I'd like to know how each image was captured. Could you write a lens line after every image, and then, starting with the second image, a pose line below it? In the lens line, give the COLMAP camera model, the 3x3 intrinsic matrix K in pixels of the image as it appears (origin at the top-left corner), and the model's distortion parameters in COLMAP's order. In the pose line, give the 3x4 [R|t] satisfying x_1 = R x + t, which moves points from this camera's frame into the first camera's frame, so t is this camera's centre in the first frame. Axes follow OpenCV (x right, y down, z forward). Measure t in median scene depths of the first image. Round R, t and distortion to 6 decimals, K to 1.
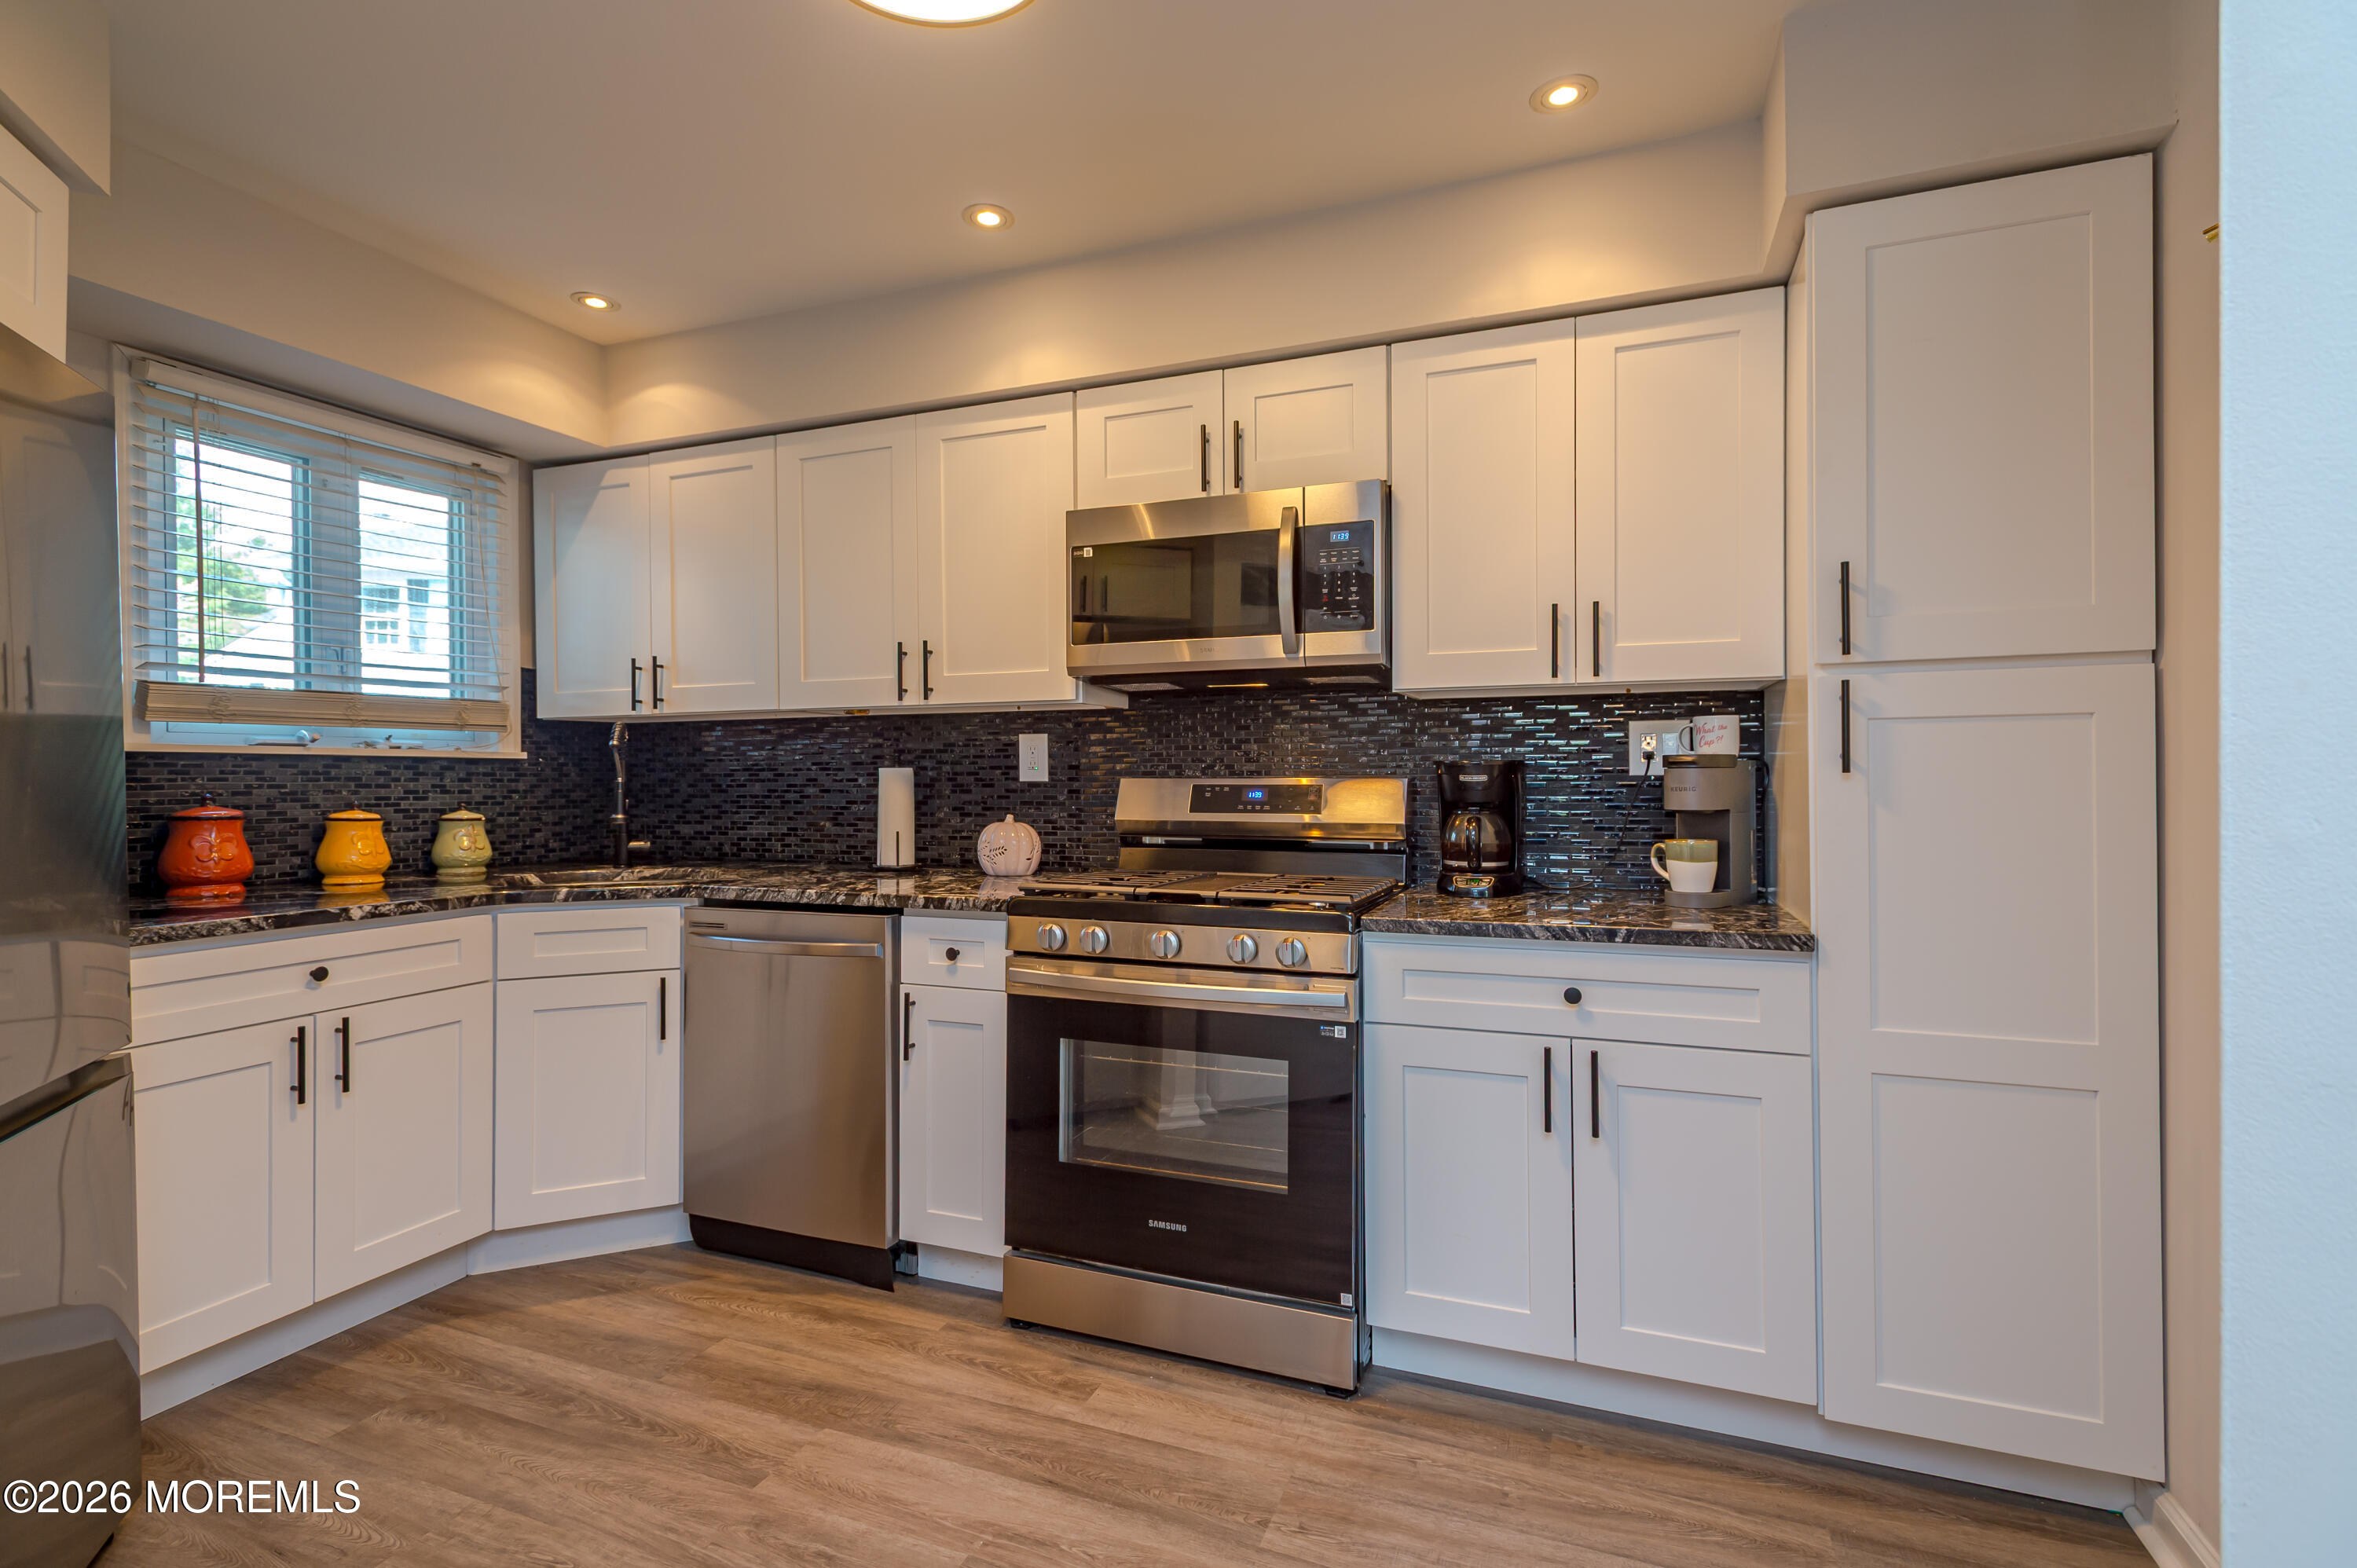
lens RADIAL K [[1084.8, 0, 1176.8], [0, 1084.8, 778.3], [0, 0, 1]] dist [0.014564, -0.006180]
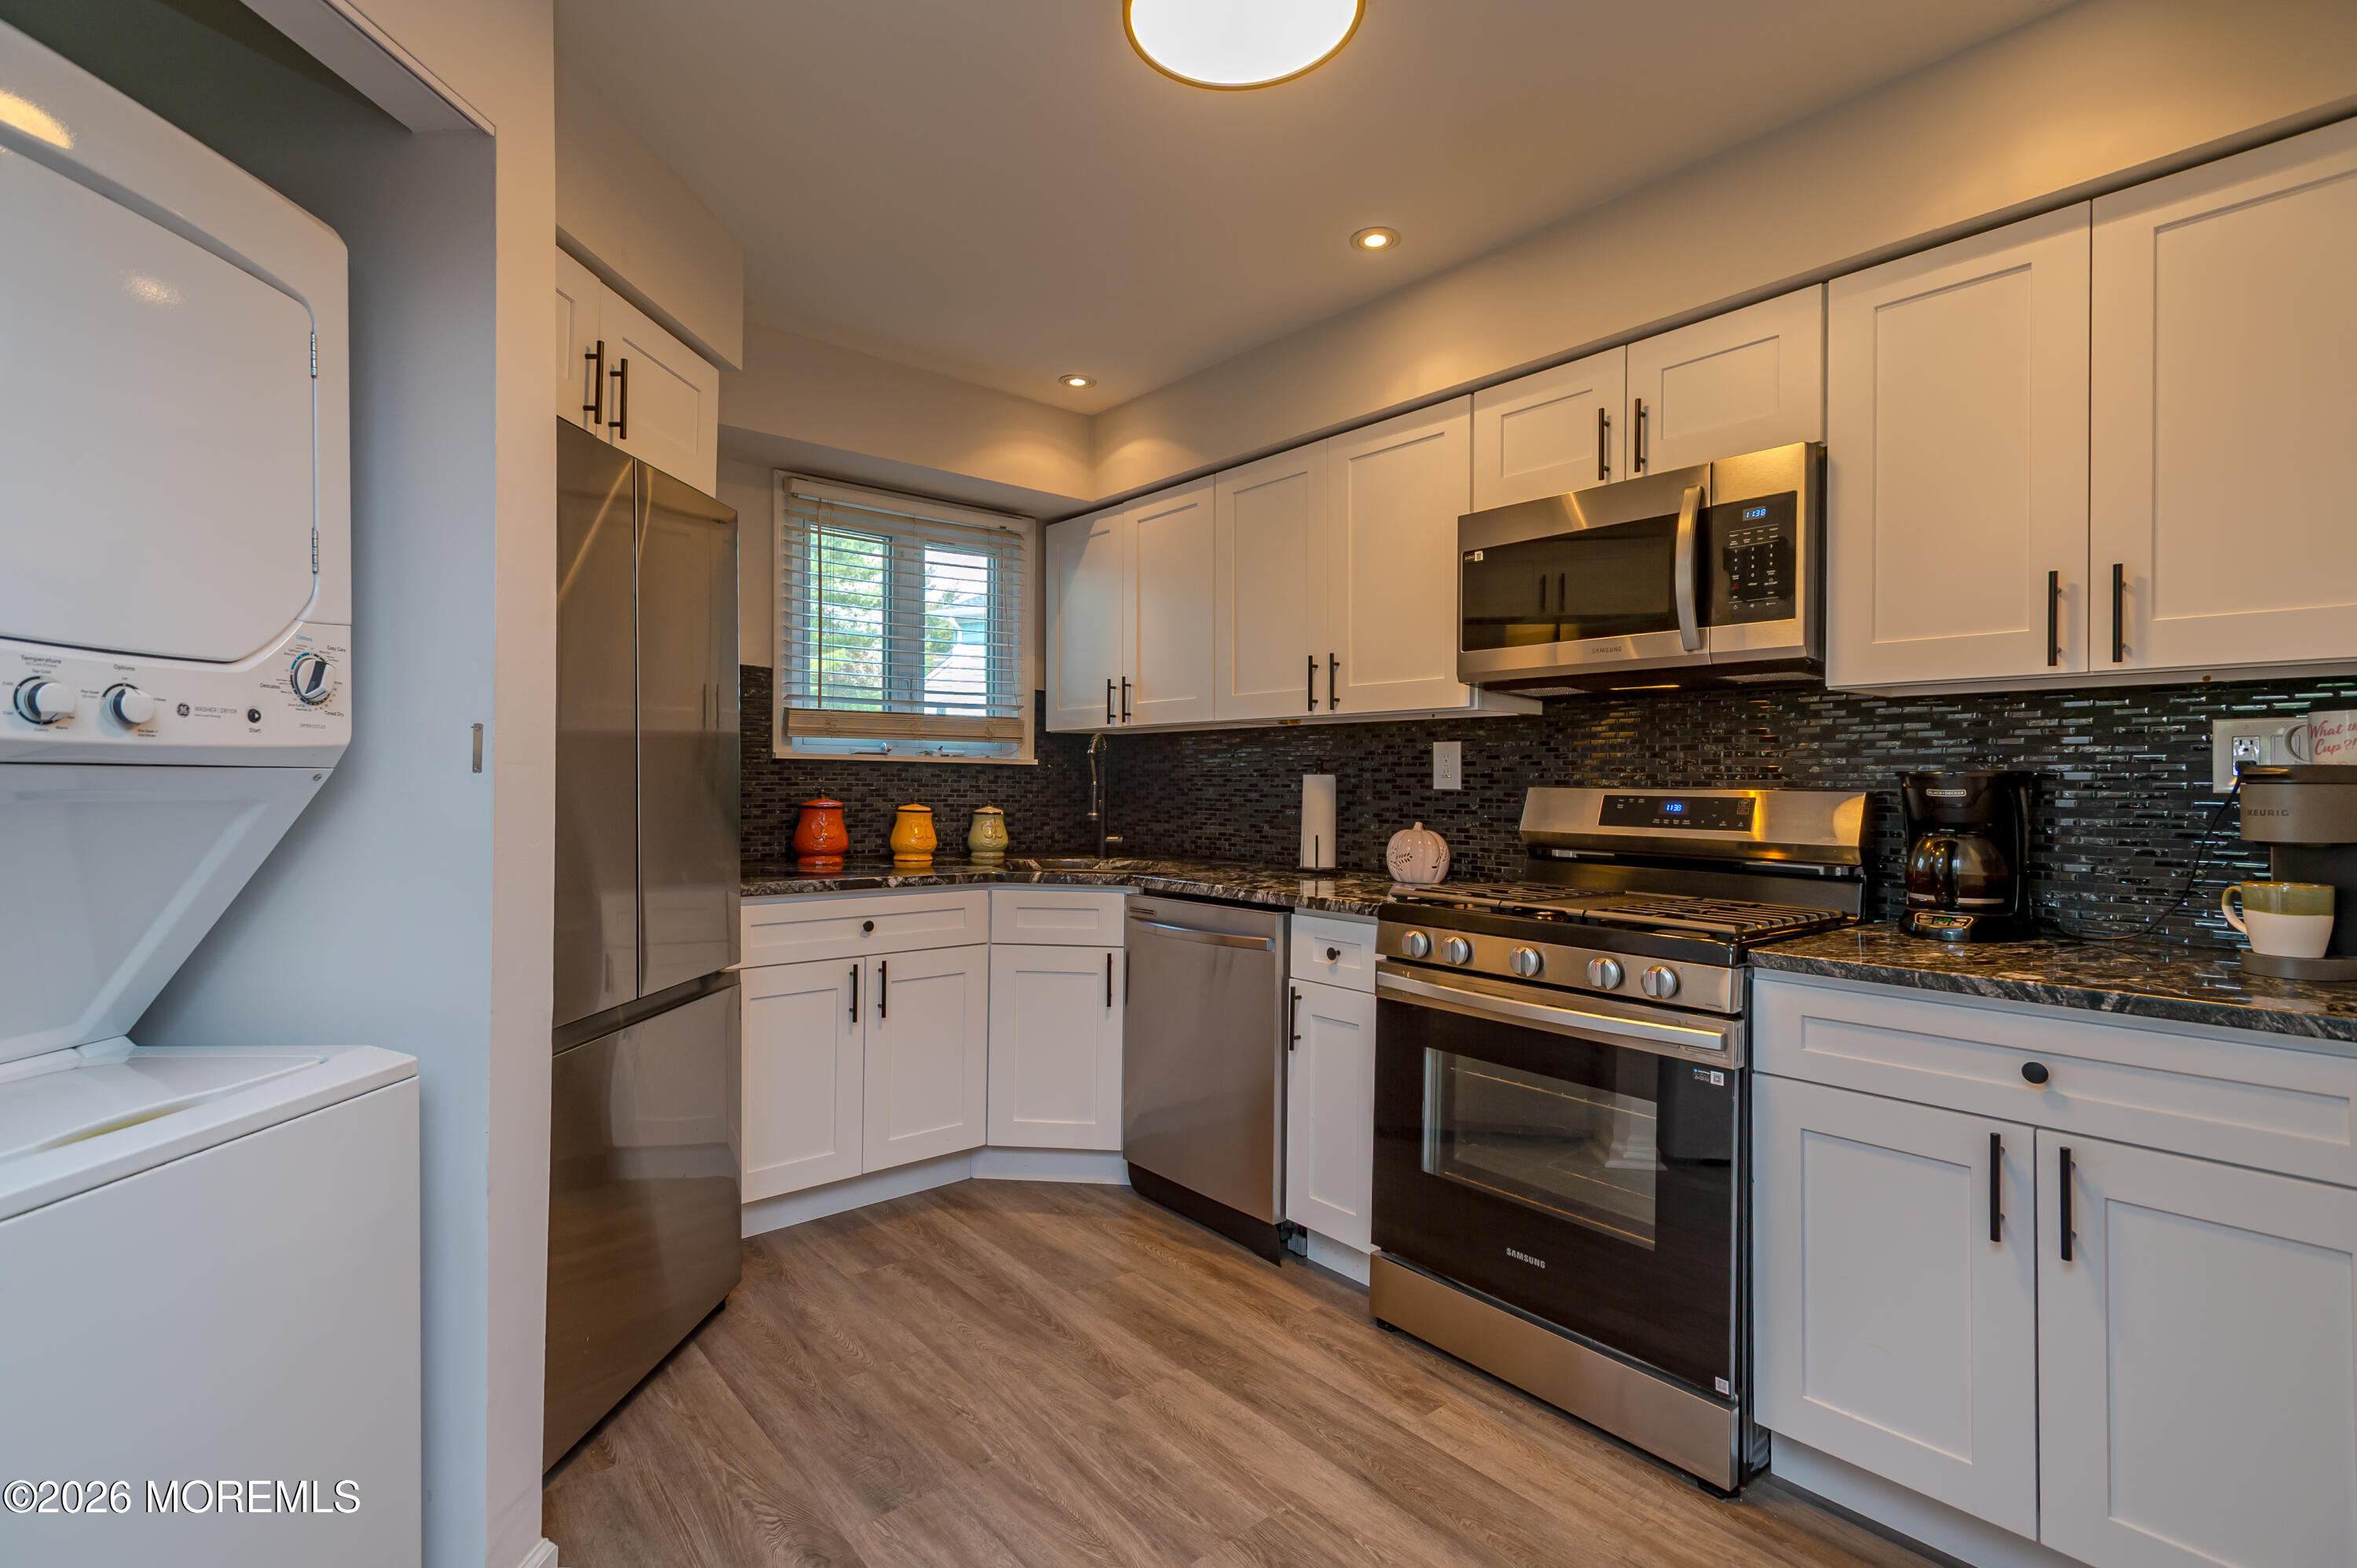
lens RADIAL K [[1084.8, 0, 1176.8], [0, 1084.8, 778.3], [0, 0, 1]] dist [0.014564, -0.006180]
pose [[0.880809, 0.009853, -0.473369, 0.150351], [-0.013363, 0.999902, -0.004053, -0.000138], [0.473283, 0.009896, 0.880855, 0.011075]]
